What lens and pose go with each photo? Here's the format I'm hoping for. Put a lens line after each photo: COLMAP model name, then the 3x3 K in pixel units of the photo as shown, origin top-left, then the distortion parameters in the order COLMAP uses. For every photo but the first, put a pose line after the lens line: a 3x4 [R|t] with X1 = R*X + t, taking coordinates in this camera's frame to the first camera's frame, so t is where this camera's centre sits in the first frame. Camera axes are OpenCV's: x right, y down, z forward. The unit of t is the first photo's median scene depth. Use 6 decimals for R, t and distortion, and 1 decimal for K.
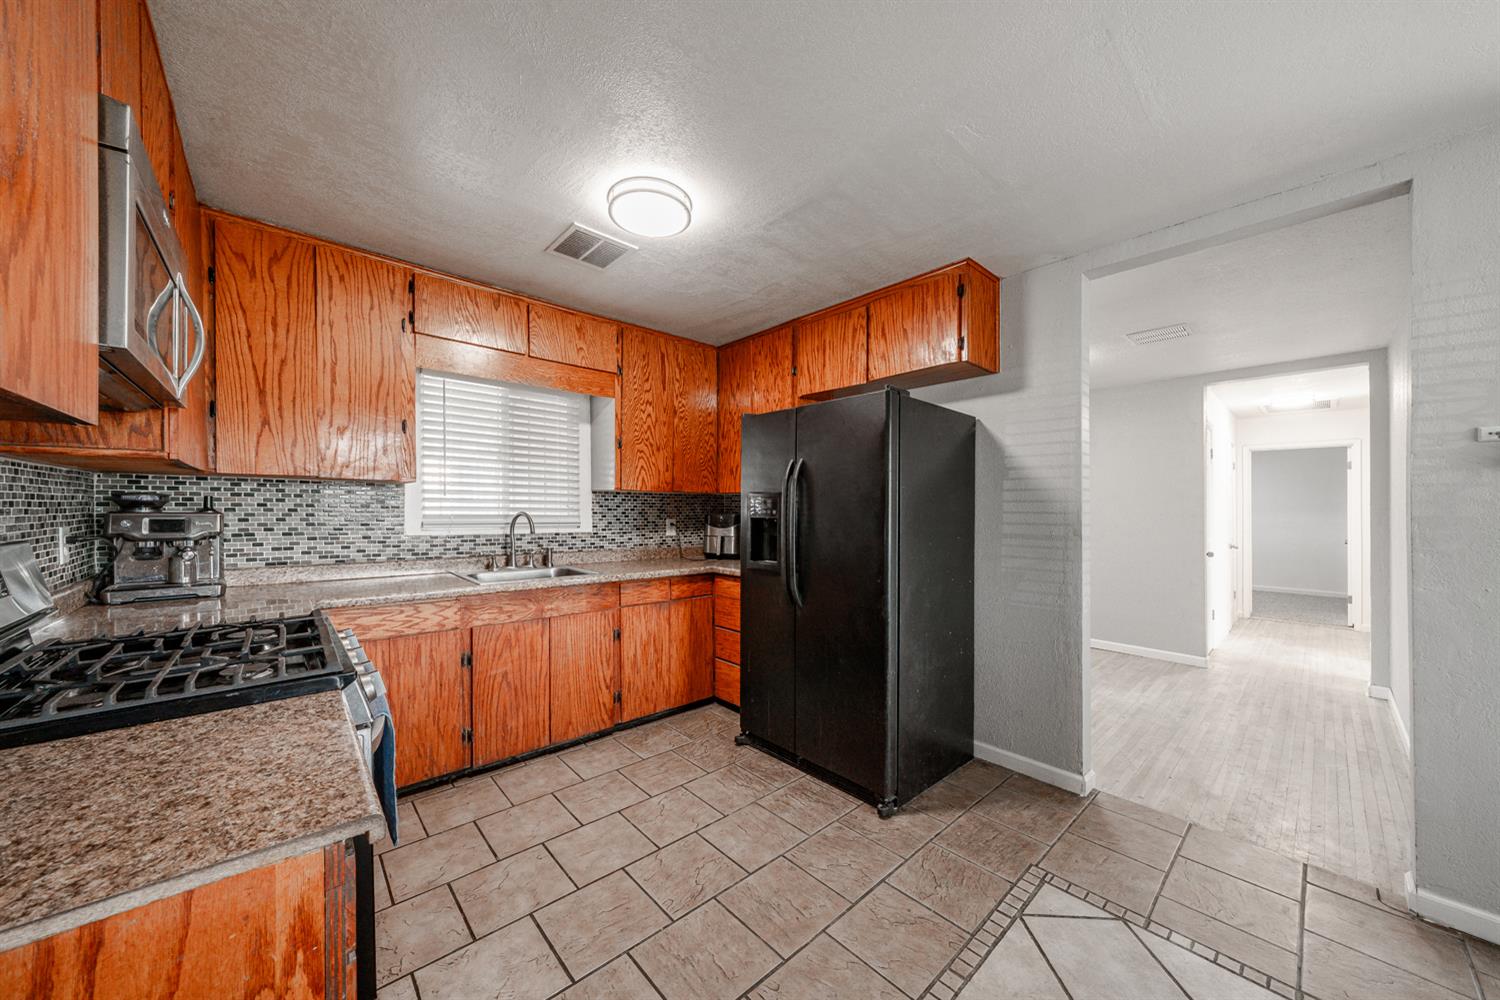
lens RADIAL K [[518.8, 0, 725.0], [0, 518.8, 508.3], [0, 0, 1]] dist [-0.008786, 0.000393]
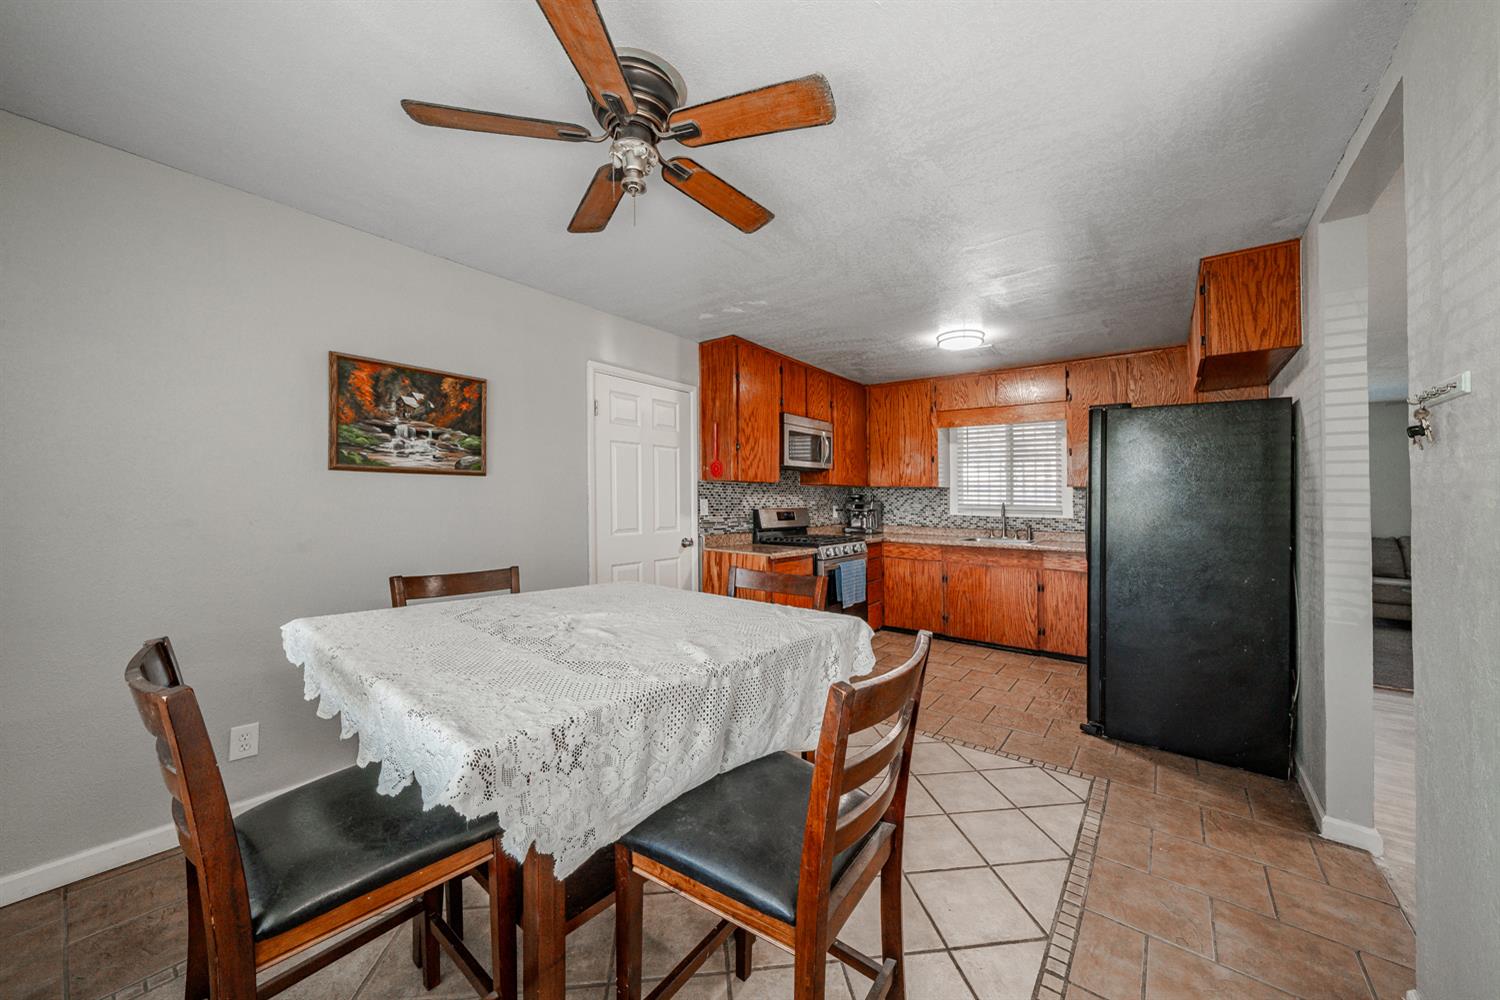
lens RADIAL K [[530.9, 0, 745.3], [0, 530.9, 490.0], [0, 0, 1]] dist [-0.002810, -0.000471]
pose [[0.179730, -0.019785, -0.983517, 1.237425], [-0.002855, 0.999783, -0.020634, 0.005084], [0.983712, 0.006516, 0.179635, -0.086200]]
